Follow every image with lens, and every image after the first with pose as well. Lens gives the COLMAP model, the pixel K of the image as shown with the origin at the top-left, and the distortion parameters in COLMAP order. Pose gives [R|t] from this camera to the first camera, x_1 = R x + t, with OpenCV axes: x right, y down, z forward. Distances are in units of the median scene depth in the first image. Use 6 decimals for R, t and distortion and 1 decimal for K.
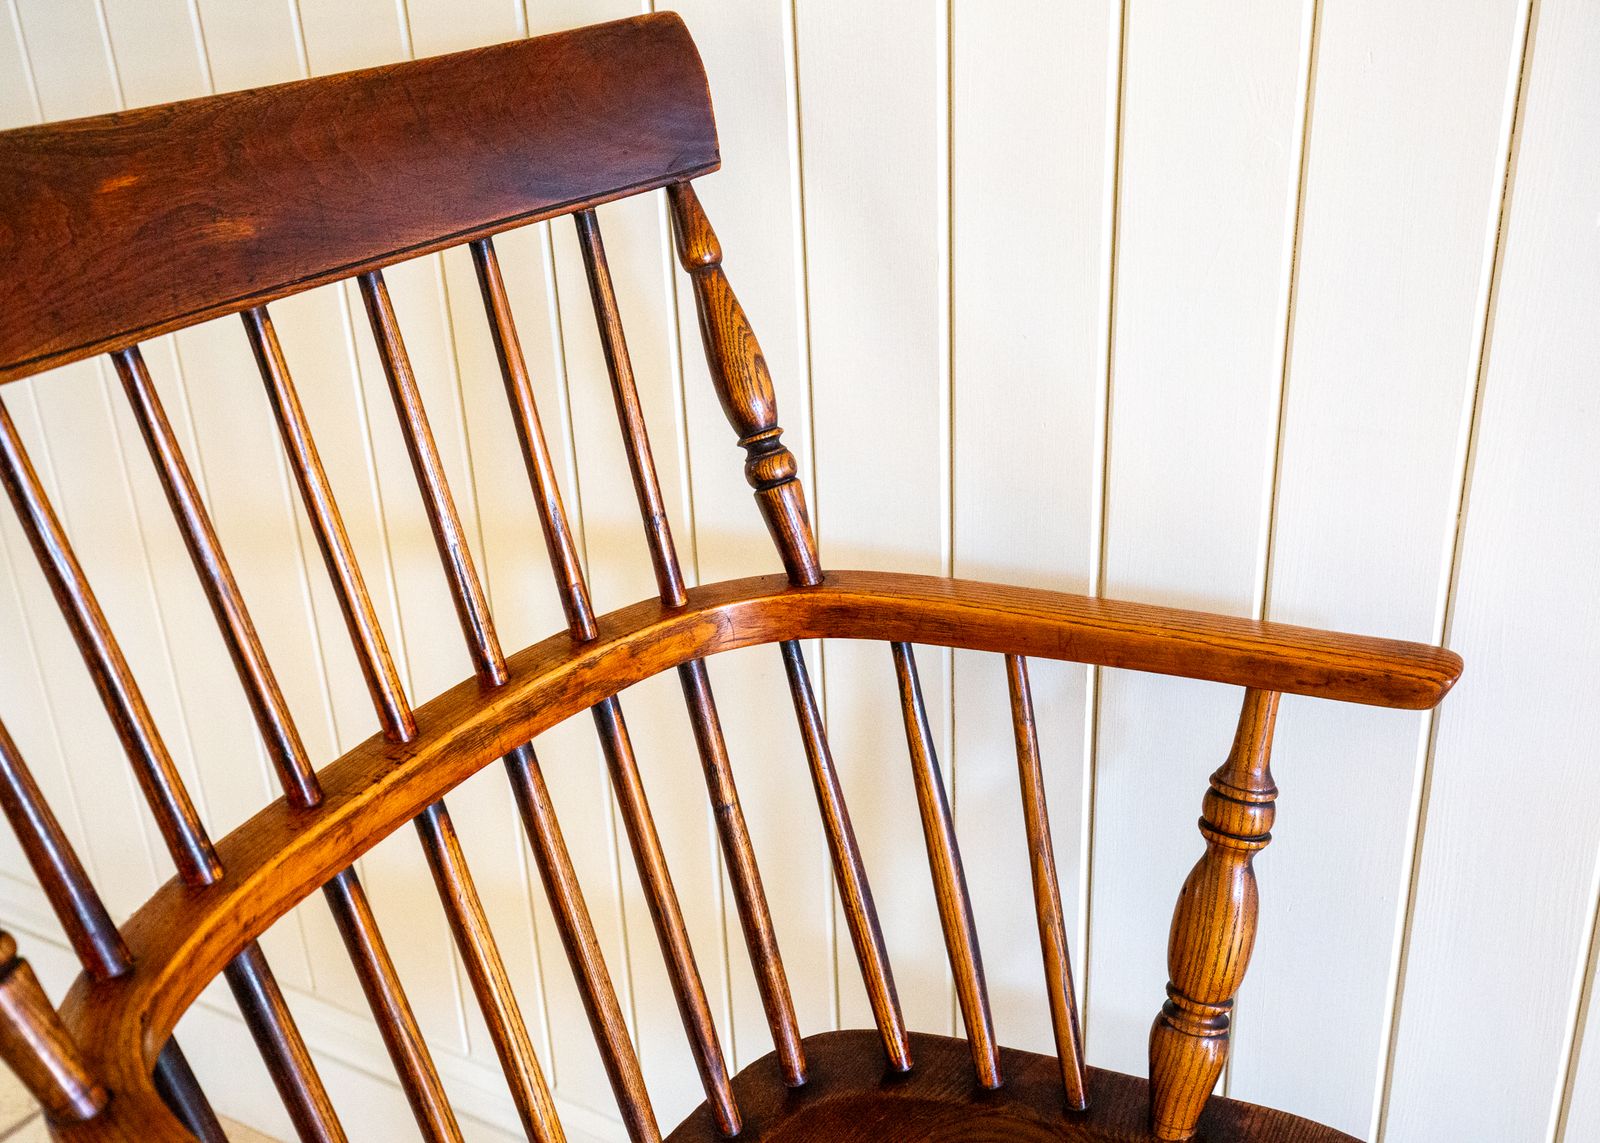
lens RADIAL K [[1597.4, 0, 879.0], [0, 1597.4, 568.6], [0, 0, 1]] dist [0.023858, 0.001736]
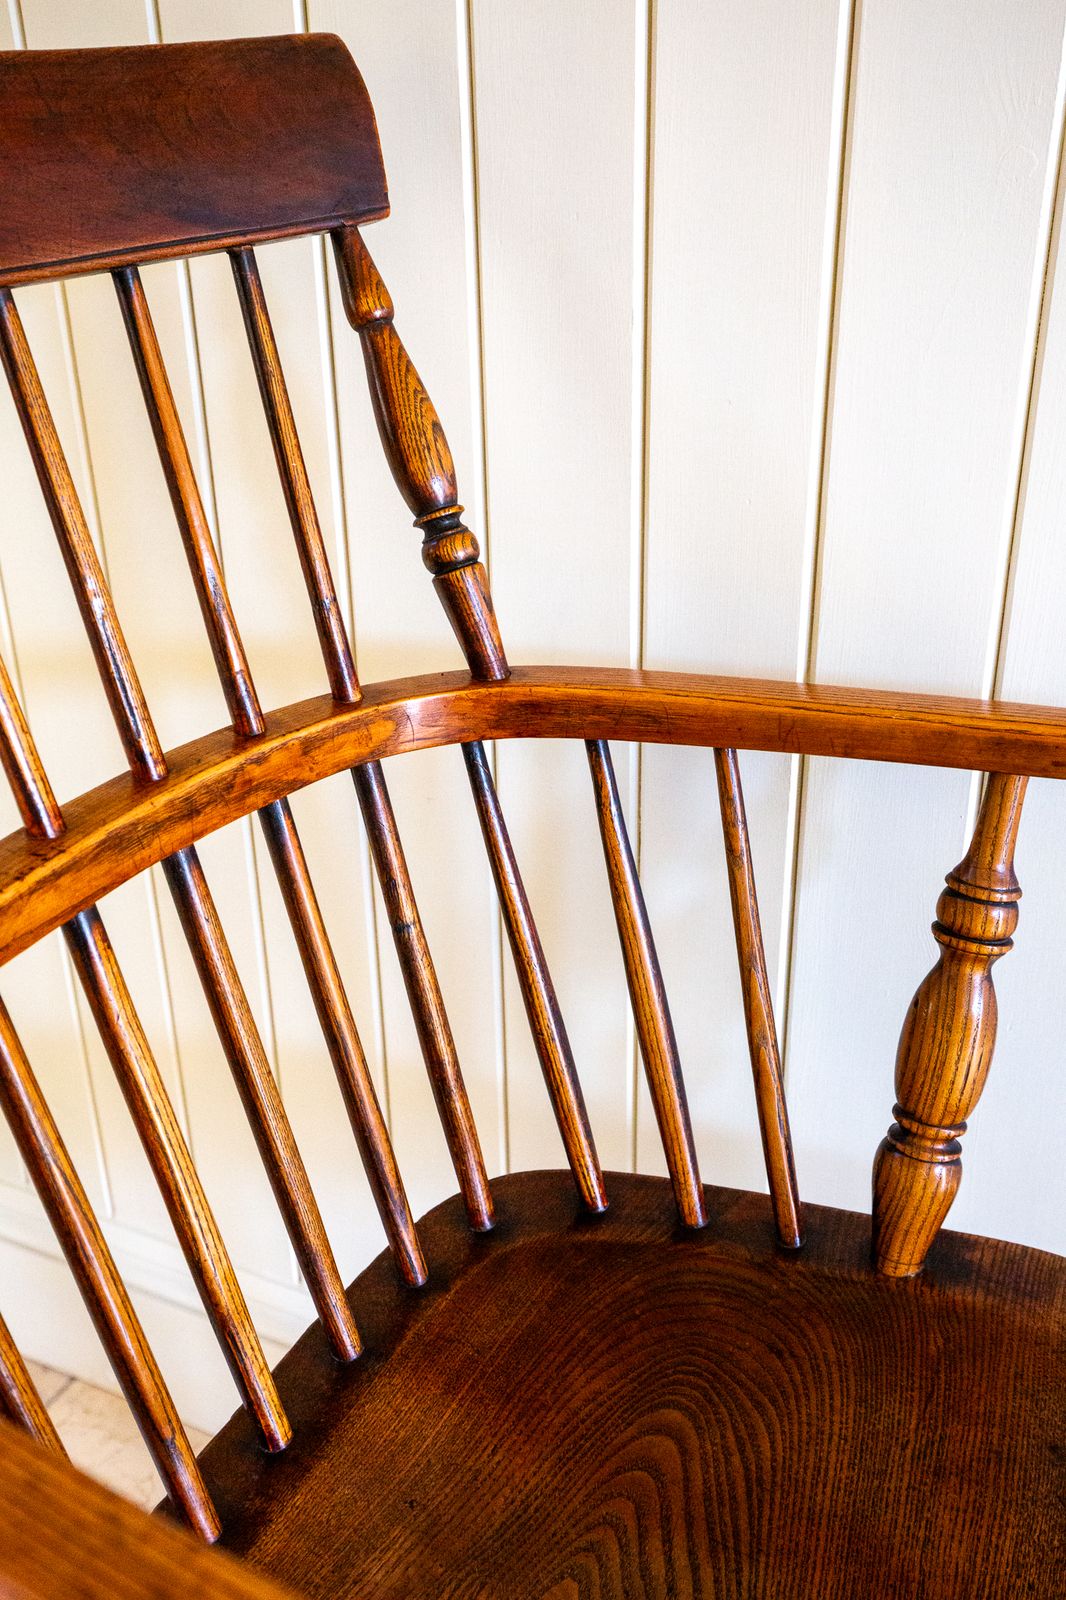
lens RADIAL K [[1476.5, 0, 535.4], [0, 1476.5, 802.2], [0, 0, 1]] dist [0.032498, -0.010071]
pose [[0.998954, -0.014262, 0.043447, -0.060456], [0.013566, 0.999775, 0.016280, 0.069056], [-0.043669, -0.015674, 0.998923, 0.166218]]
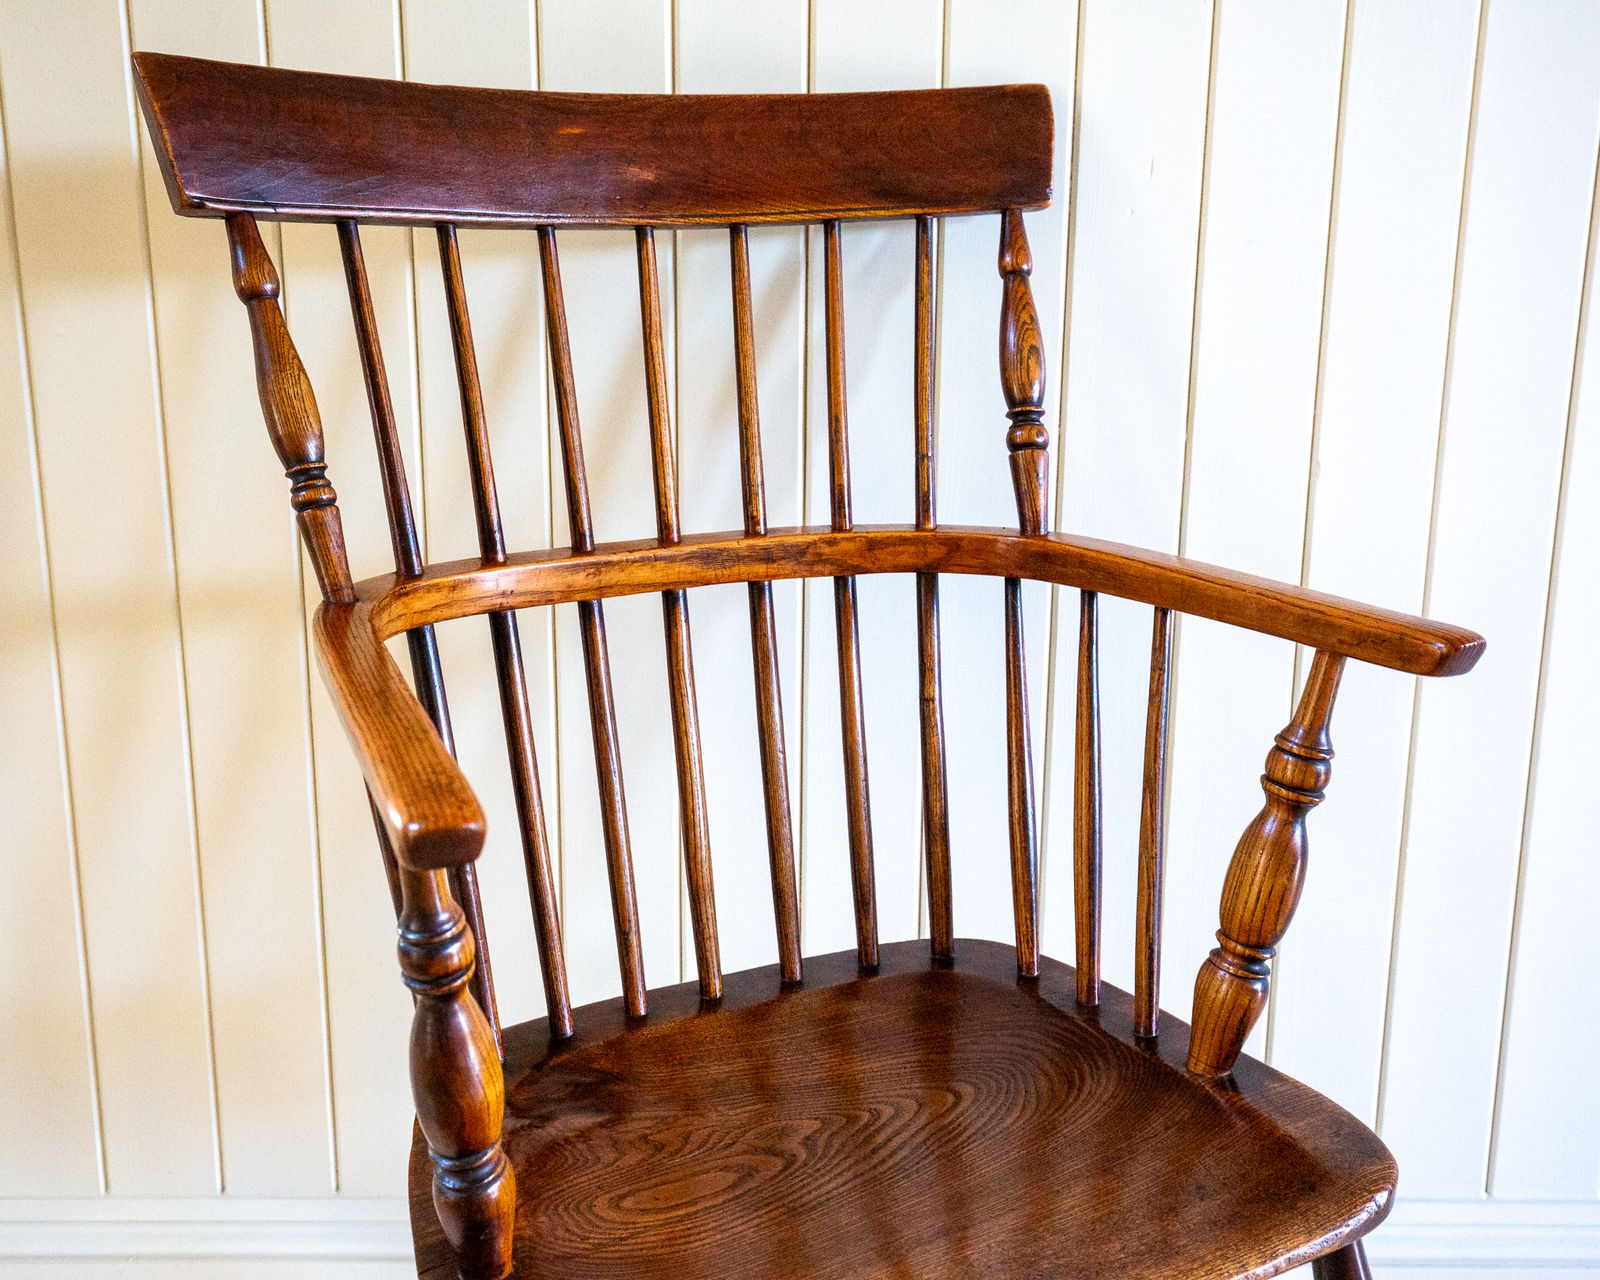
lens RADIAL K [[1718.4, 0, 806.2], [0, 1718.4, 641.2], [0, 0, 1]] dist [0.016150, 0.011911]
pose [[0.816263, 0.183973, -0.547603, 0.561362], [-0.262913, 0.962379, -0.068578, 0.228661], [0.514385, 0.199949, 0.833923, -0.155832]]
